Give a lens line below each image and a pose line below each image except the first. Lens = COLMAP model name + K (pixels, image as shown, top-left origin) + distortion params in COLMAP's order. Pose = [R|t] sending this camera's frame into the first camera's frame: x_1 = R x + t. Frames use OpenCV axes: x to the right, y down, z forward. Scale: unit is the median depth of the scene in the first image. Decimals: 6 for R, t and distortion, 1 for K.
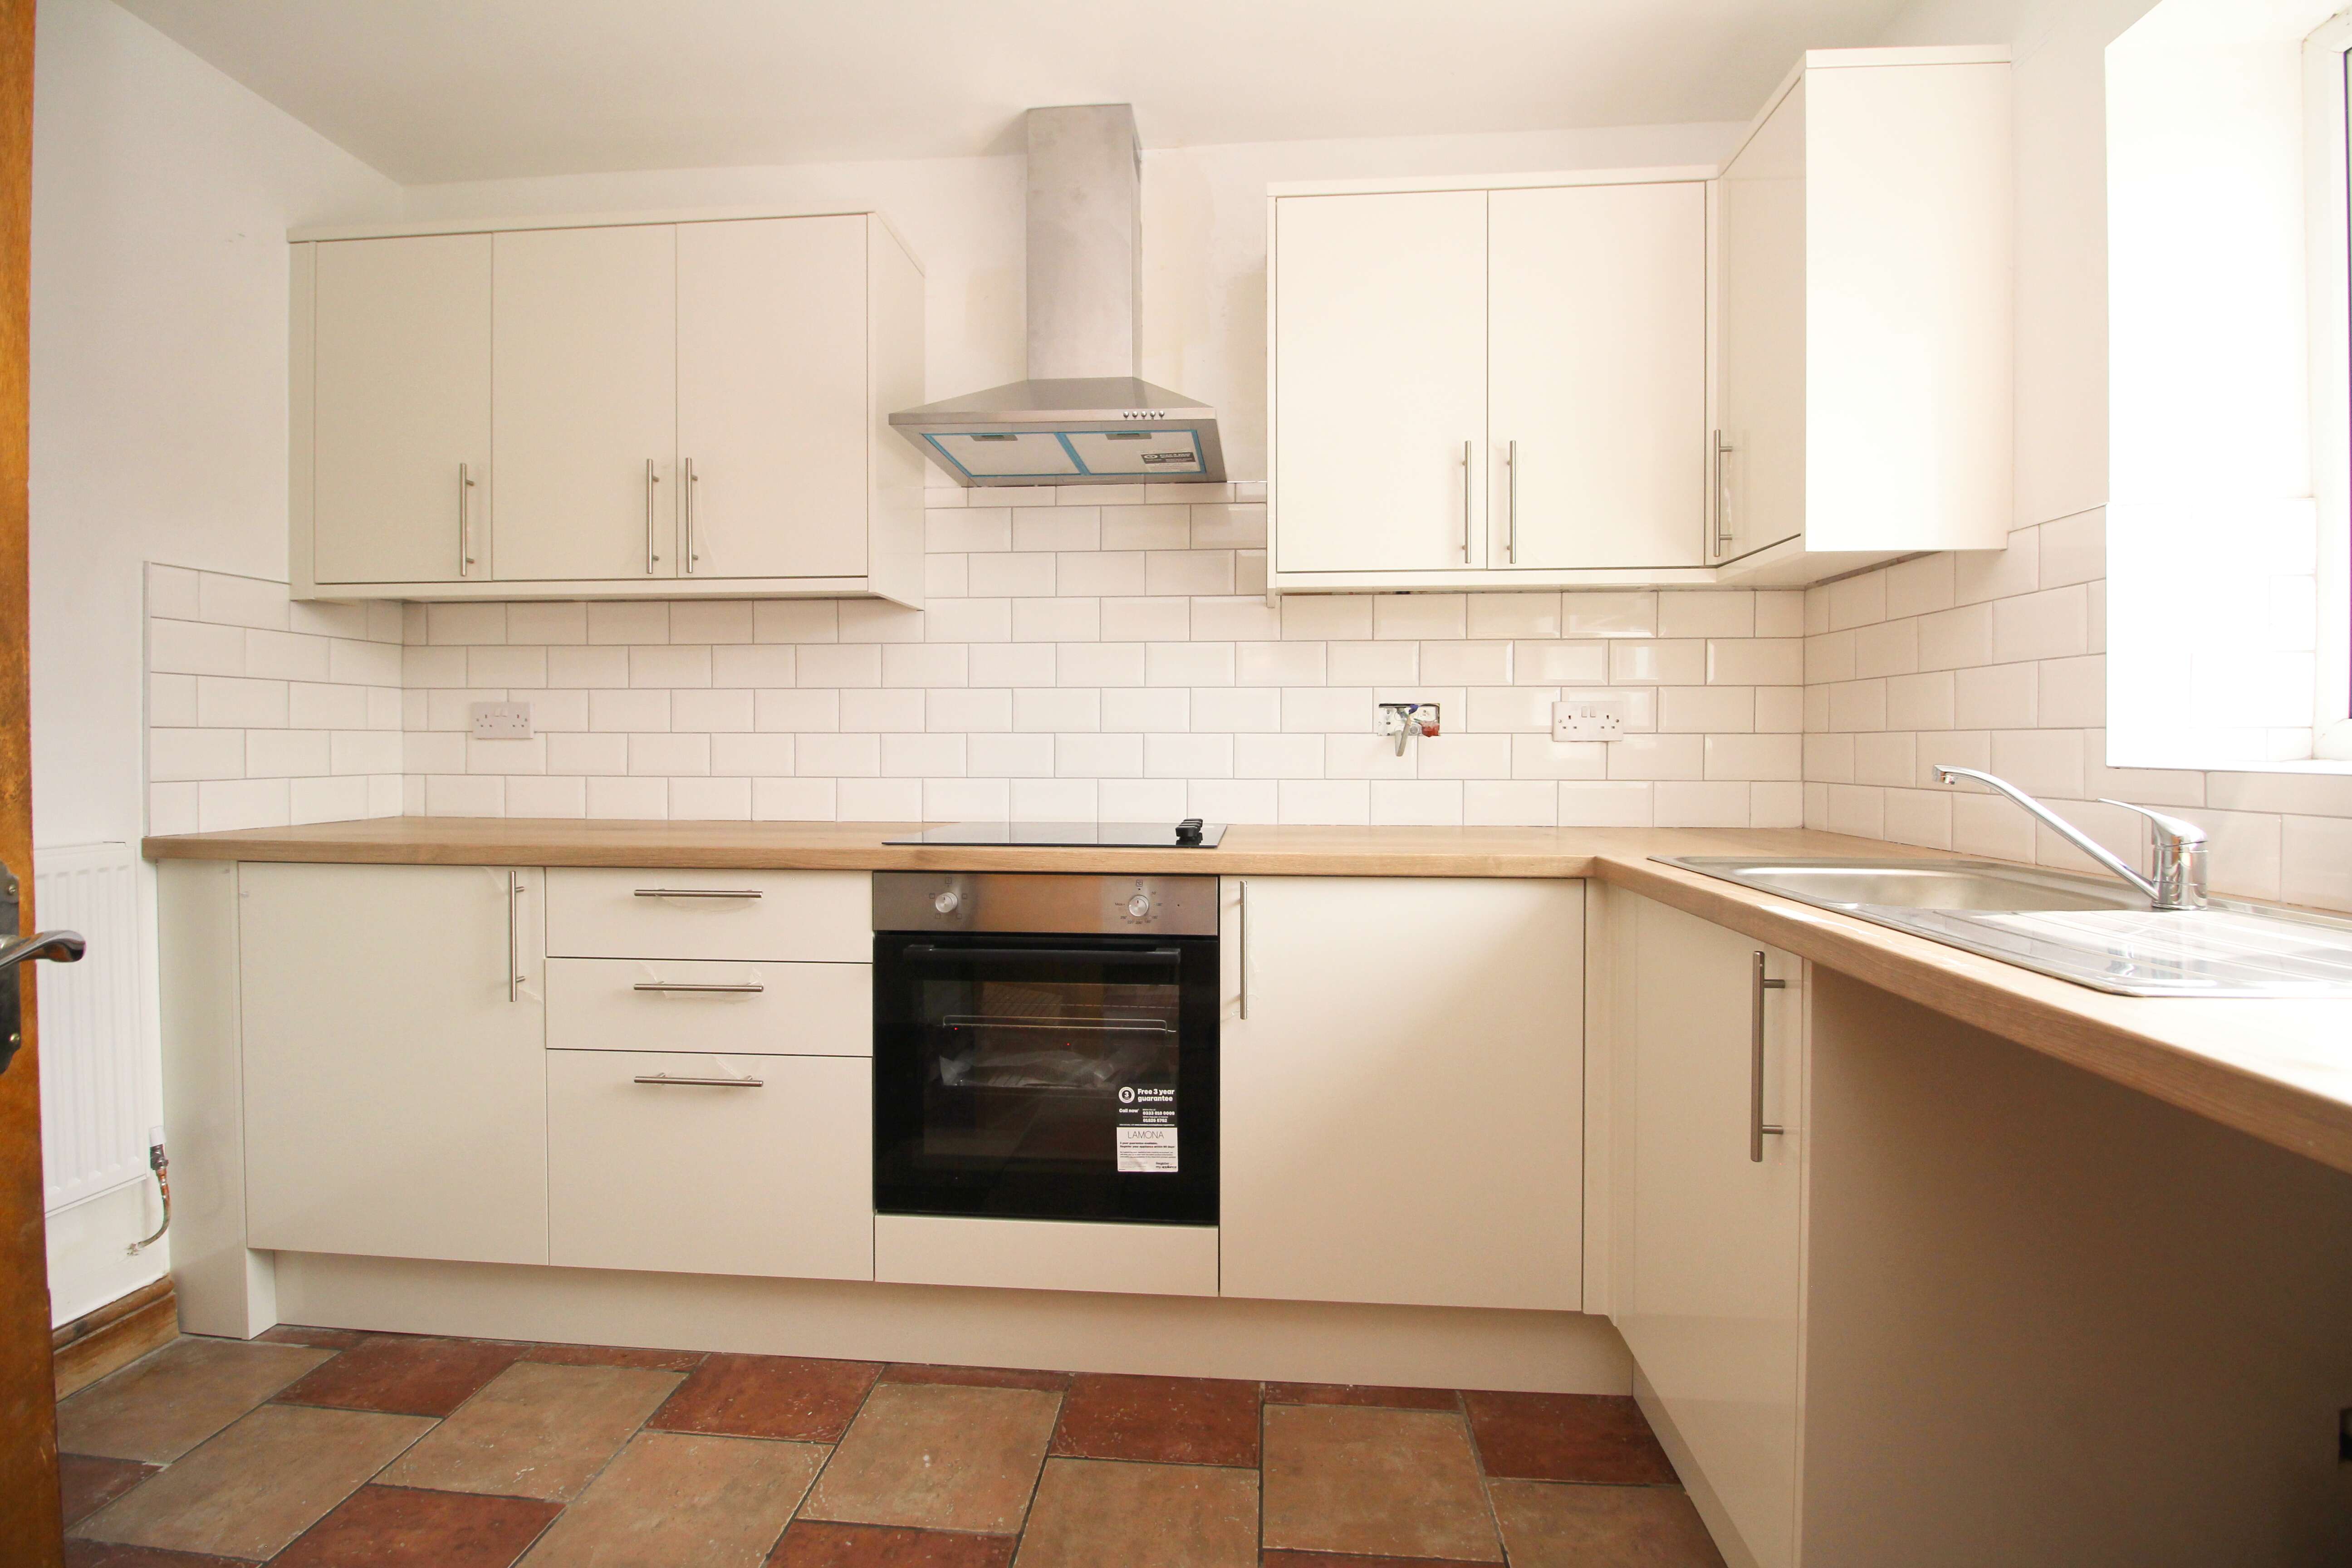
lens RADIAL K [[1088.7, 0, 1176.5], [0, 1088.7, 756.7], [0, 0, 1]] dist [-0.013786, -0.000719]
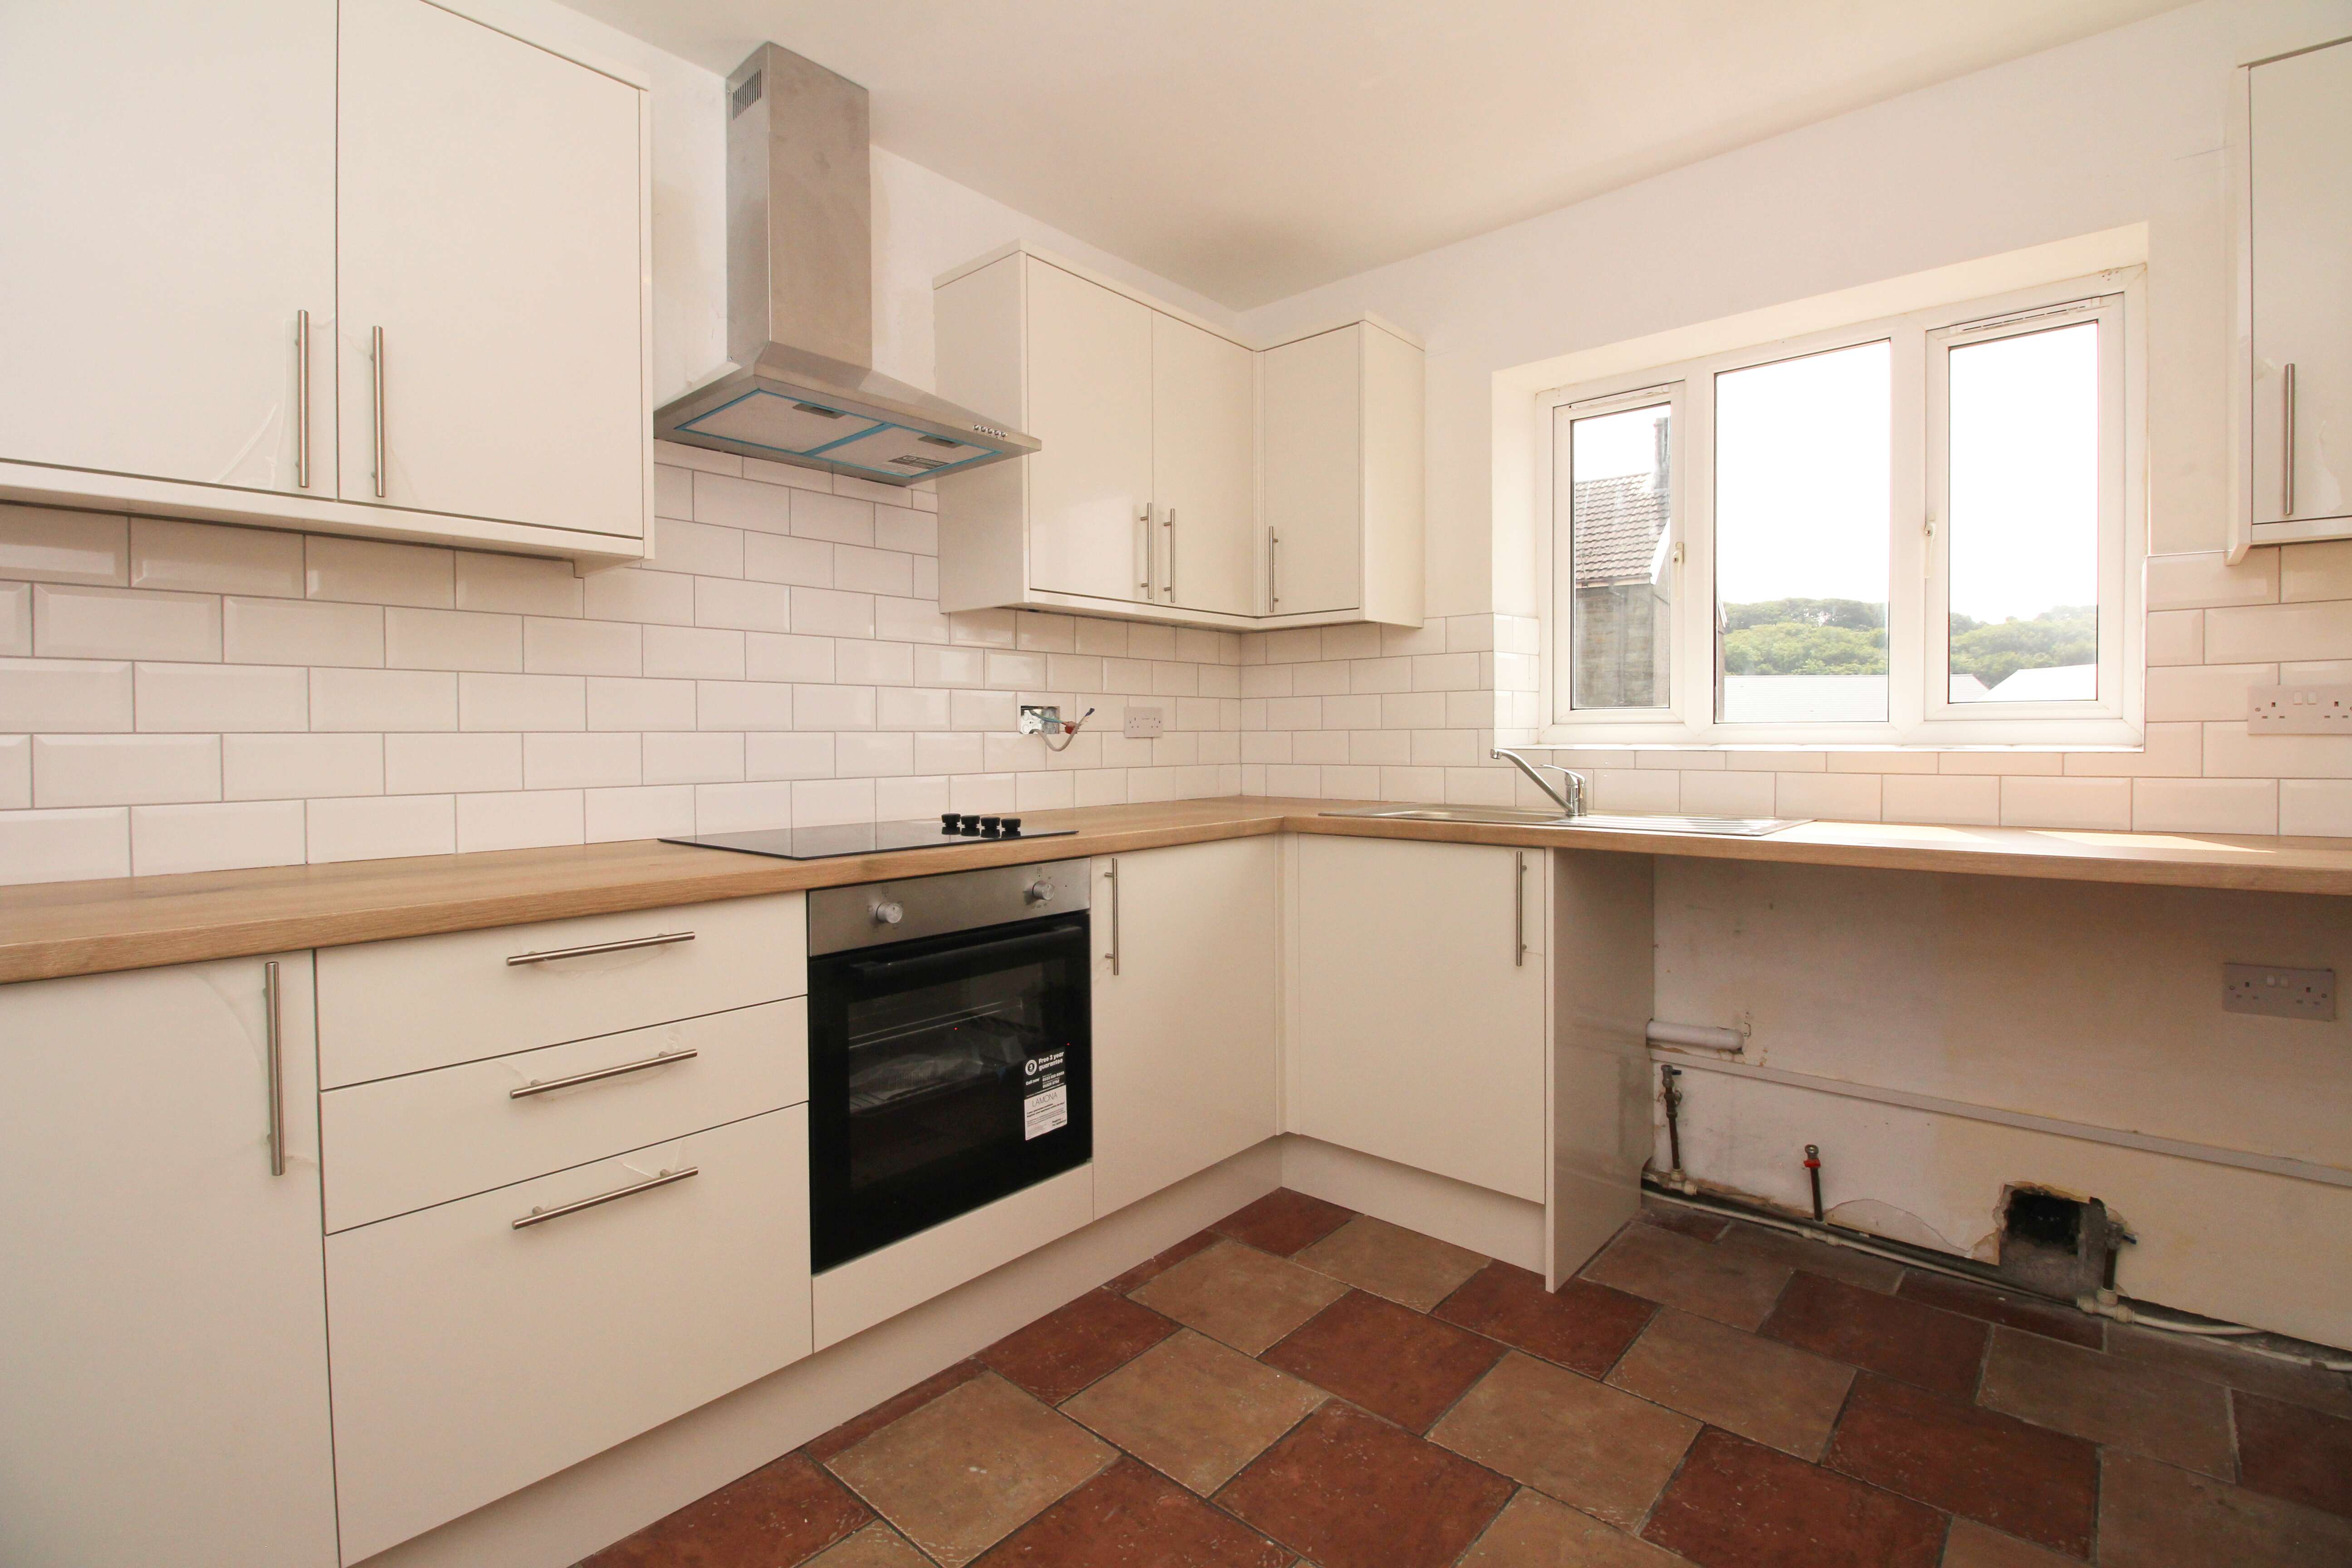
lens RADIAL K [[1088.7, 0, 1176.5], [0, 1088.7, 756.7], [0, 0, 1]] dist [-0.013786, -0.000719]
pose [[0.594528, -0.020563, 0.803812, -0.808018], [0.016477, 0.999775, 0.013390, -0.009650], [-0.803906, 0.005284, 0.594733, 0.235108]]
